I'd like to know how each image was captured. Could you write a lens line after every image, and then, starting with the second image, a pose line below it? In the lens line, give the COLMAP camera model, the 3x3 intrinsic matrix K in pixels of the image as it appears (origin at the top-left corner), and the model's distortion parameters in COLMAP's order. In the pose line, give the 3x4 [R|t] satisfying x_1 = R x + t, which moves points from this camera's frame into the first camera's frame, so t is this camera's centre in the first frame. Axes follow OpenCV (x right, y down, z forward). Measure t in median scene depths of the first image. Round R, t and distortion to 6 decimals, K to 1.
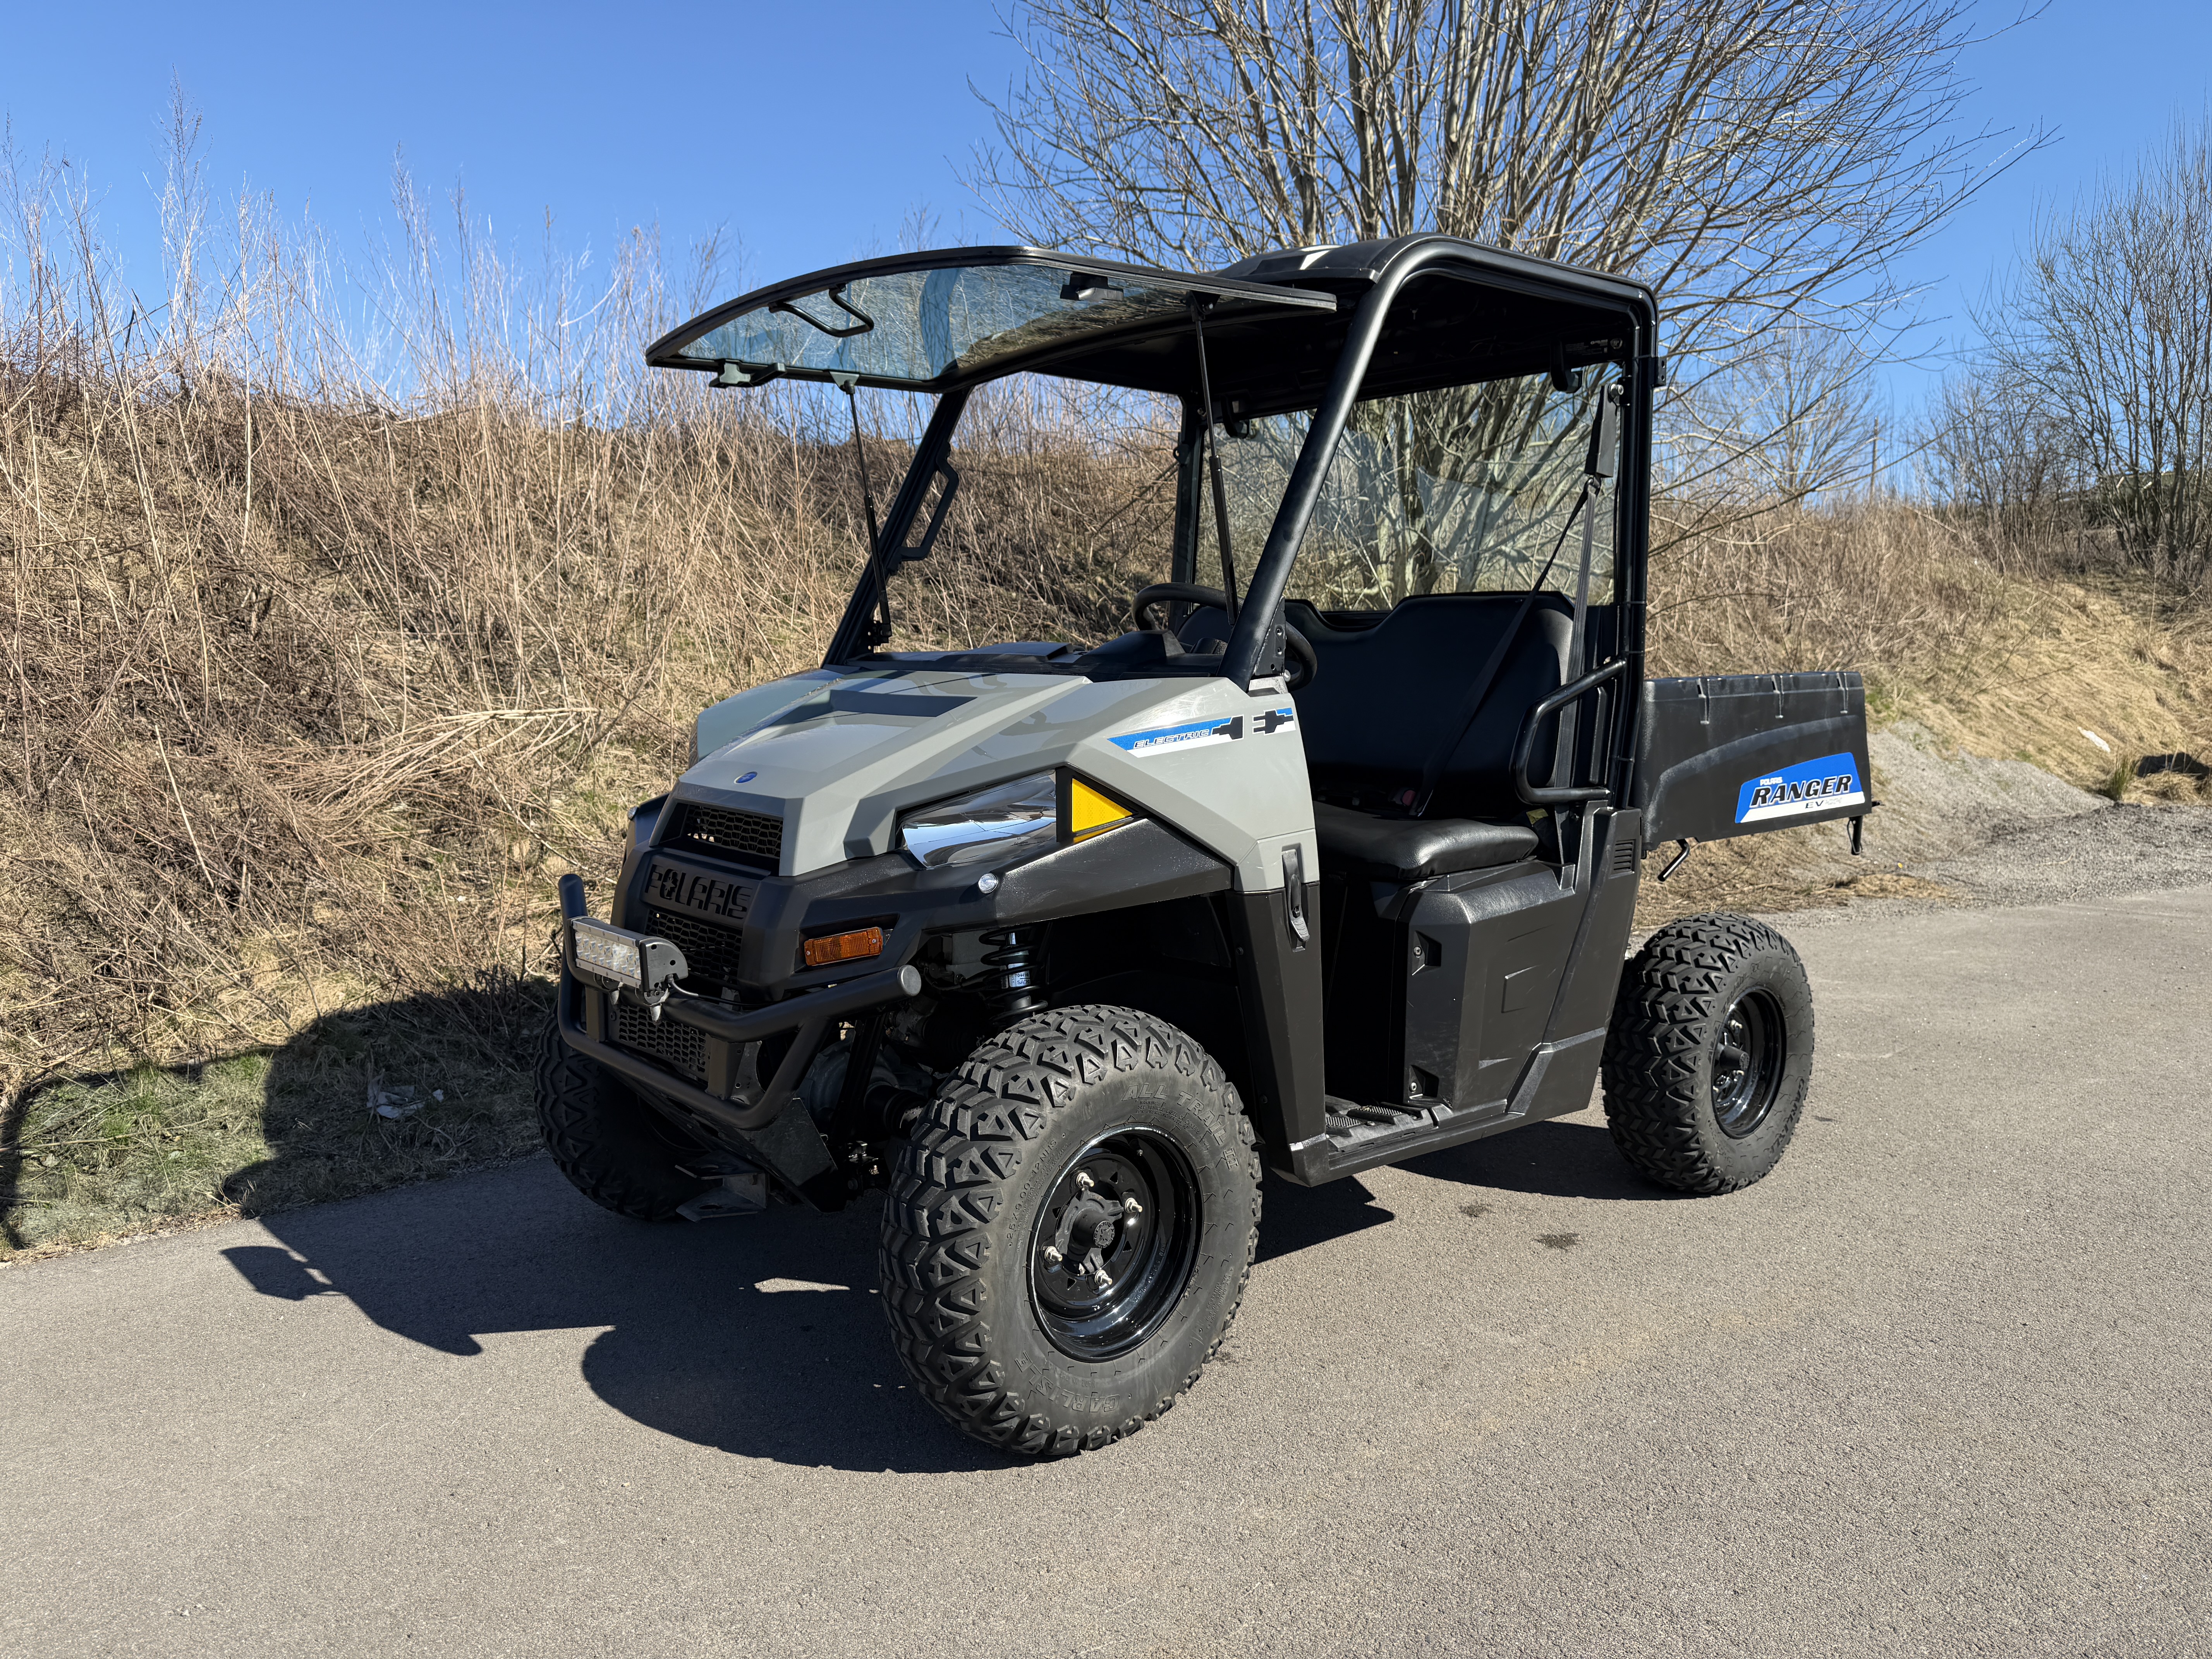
lens RADIAL K [[1536.3, 0, 1117.2], [0, 1536.3, 835.3], [0, 0, 1]] dist [0.047465, -0.059157]
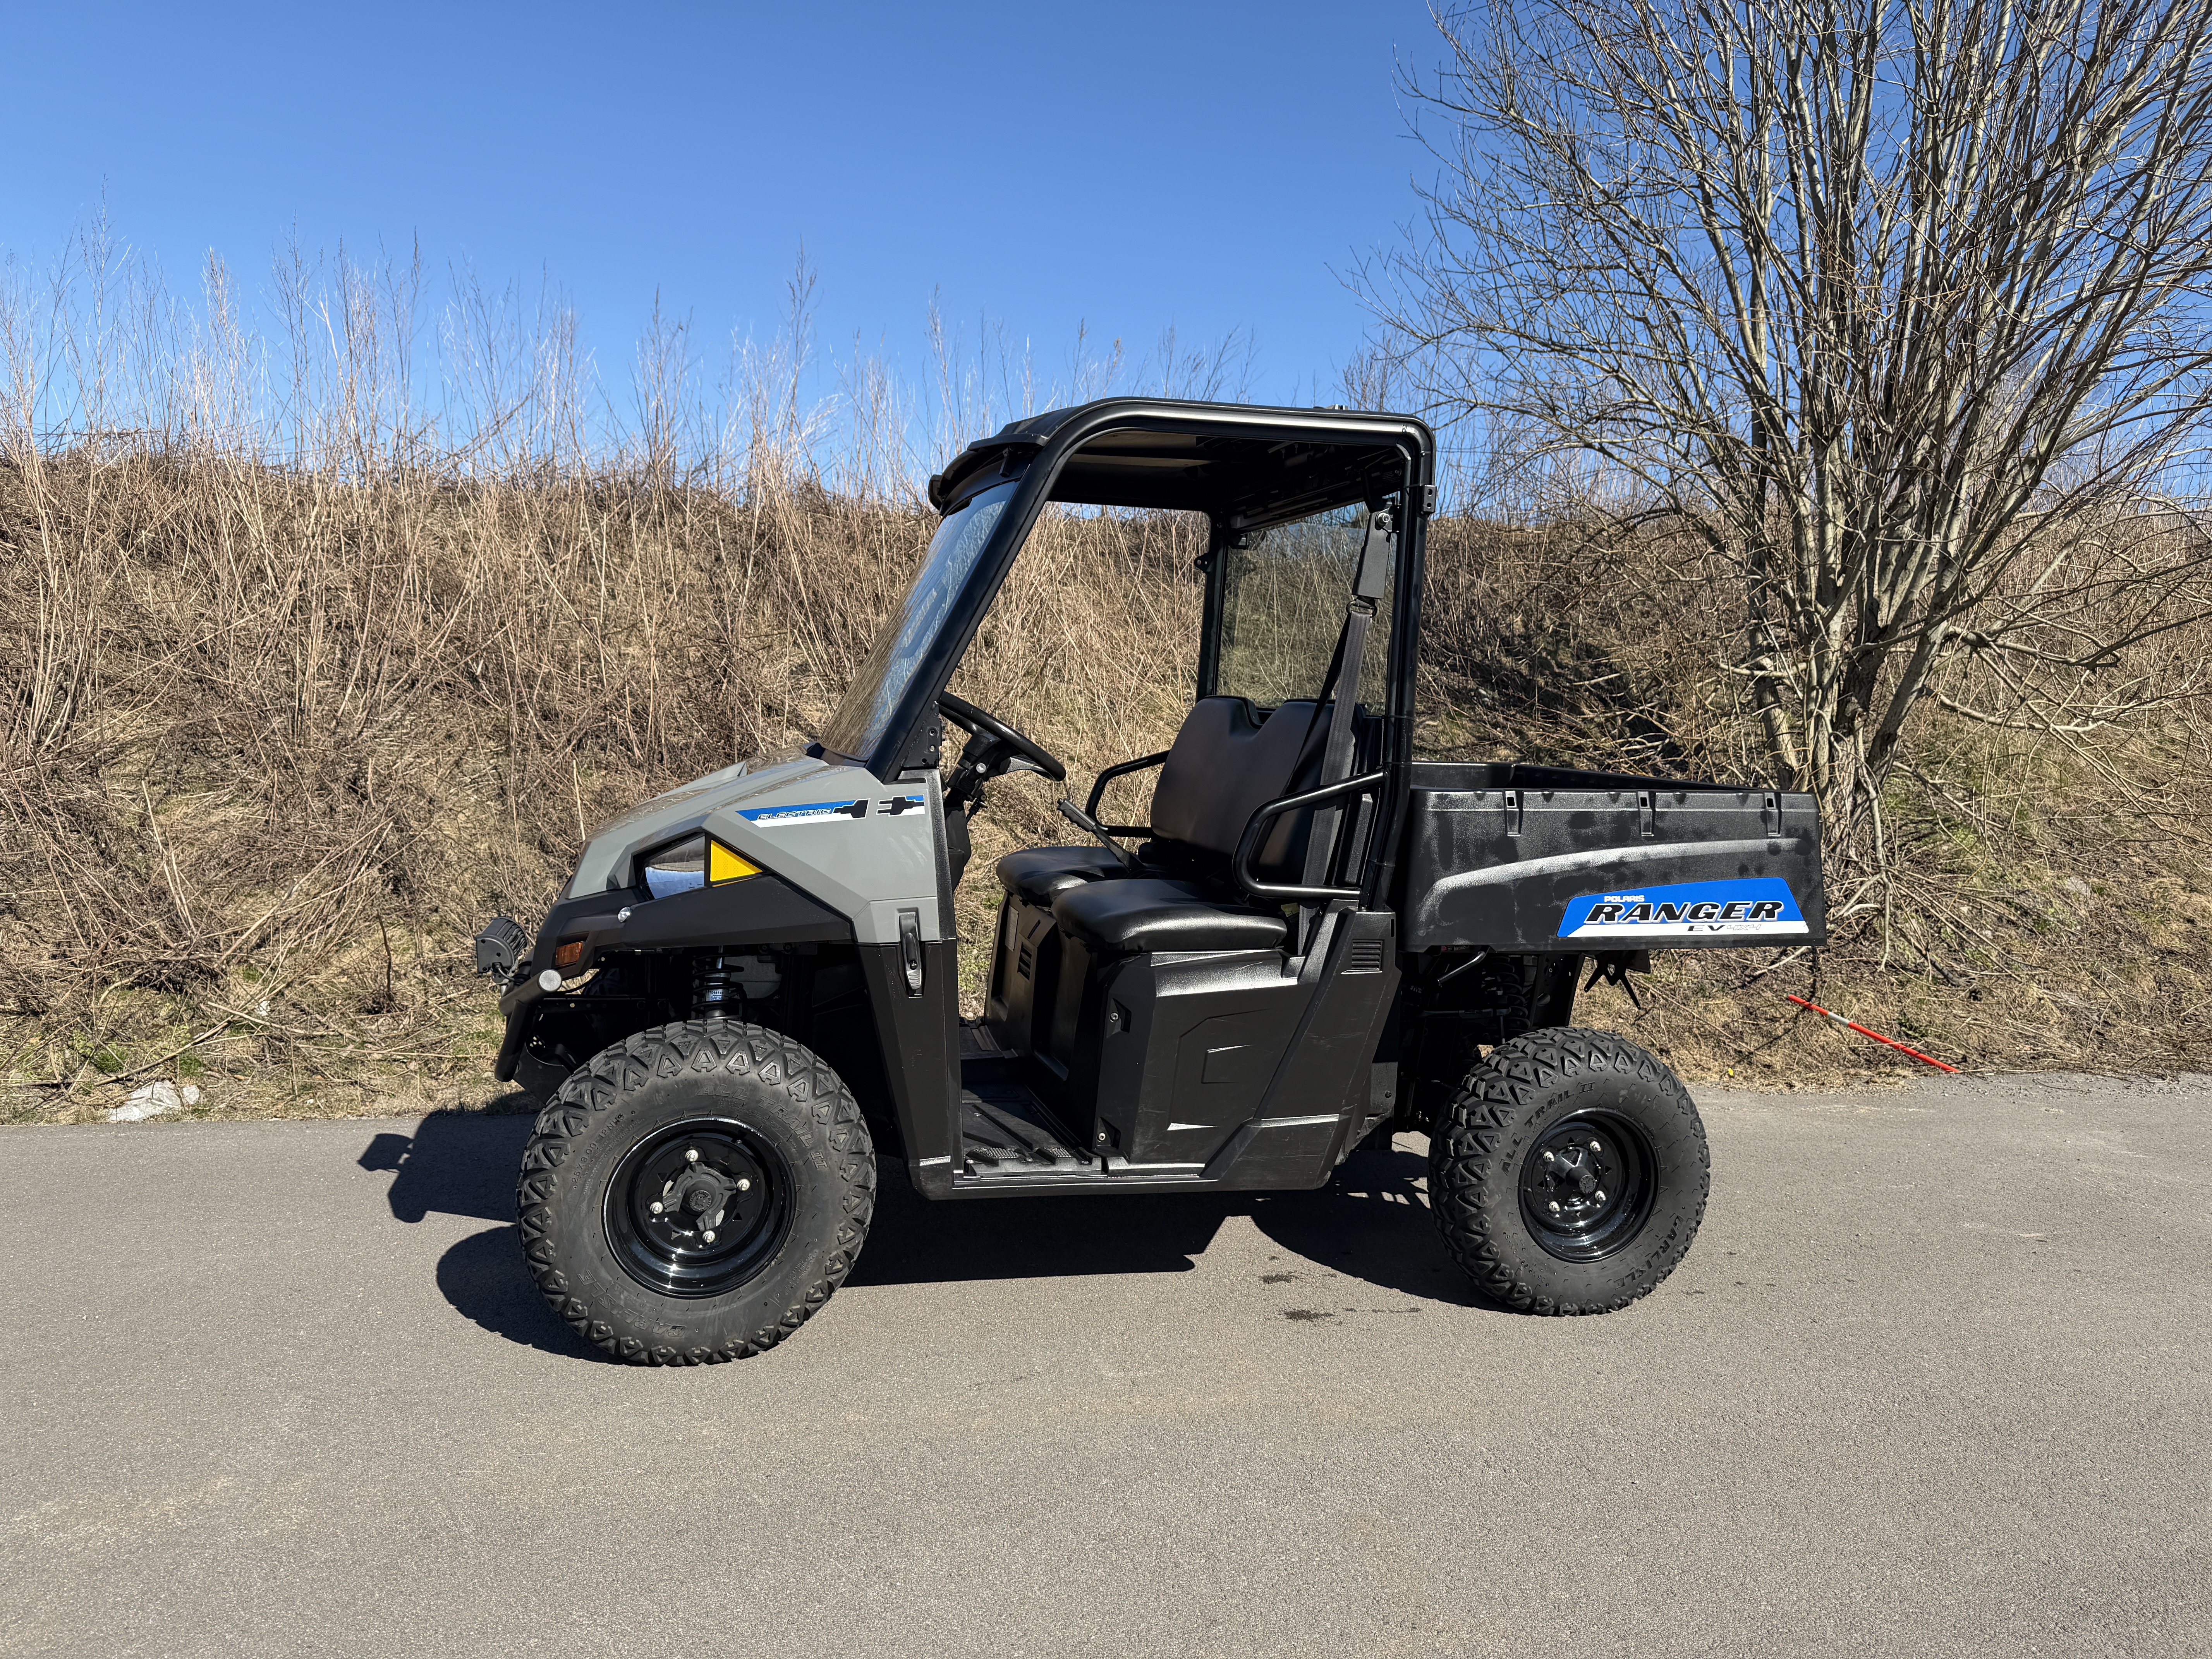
lens RADIAL K [[1531.2, 0, 1114.3], [0, 1531.2, 821.7], [0, 0, 1]] dist [0.084487, -0.115721]
pose [[0.905861, 0.064756, -0.418596, 0.611631], [-0.084293, 0.996038, -0.028331, -0.032851], [0.415103, 0.060949, 0.907731, -0.027172]]
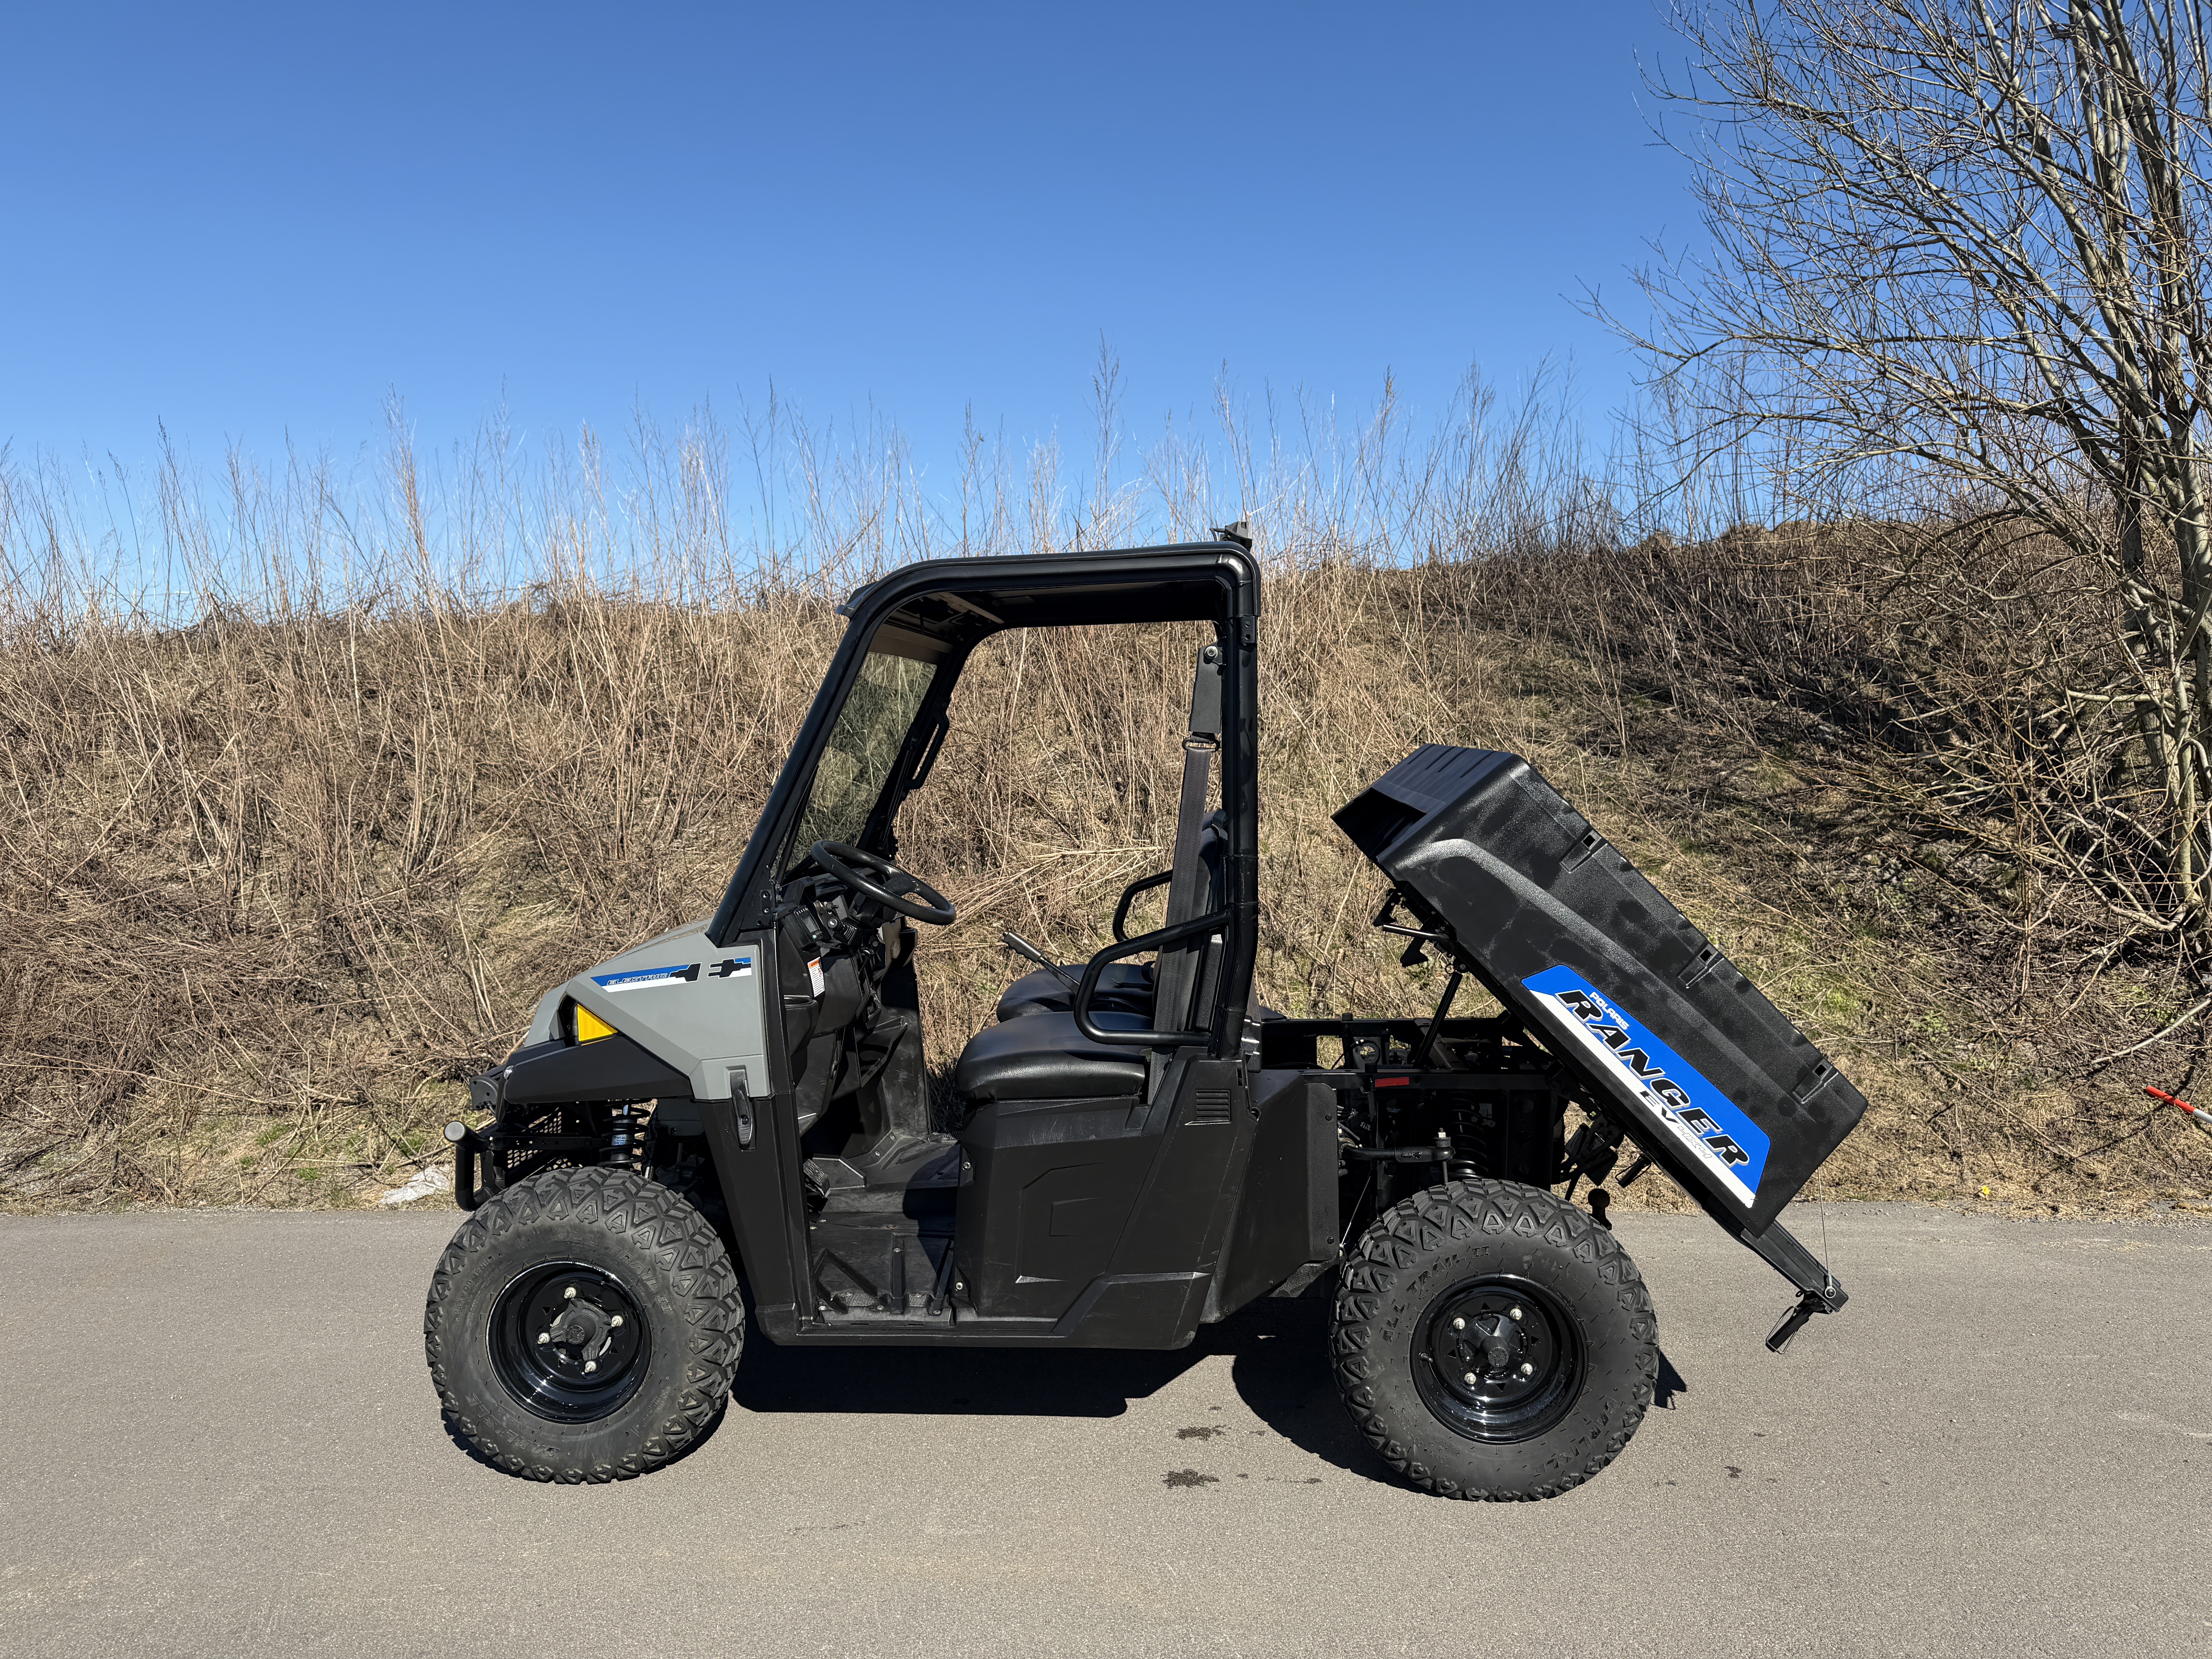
lens RADIAL K [[1536.3, 0, 1117.2], [0, 1536.3, 835.3], [0, 0, 1]] dist [0.047465, -0.059157]
pose [[0.727860, 0.023447, -0.685325, 0.974121], [-0.050638, 0.998524, -0.019619, -0.140740], [0.683853, 0.048983, 0.727973, 0.221745]]
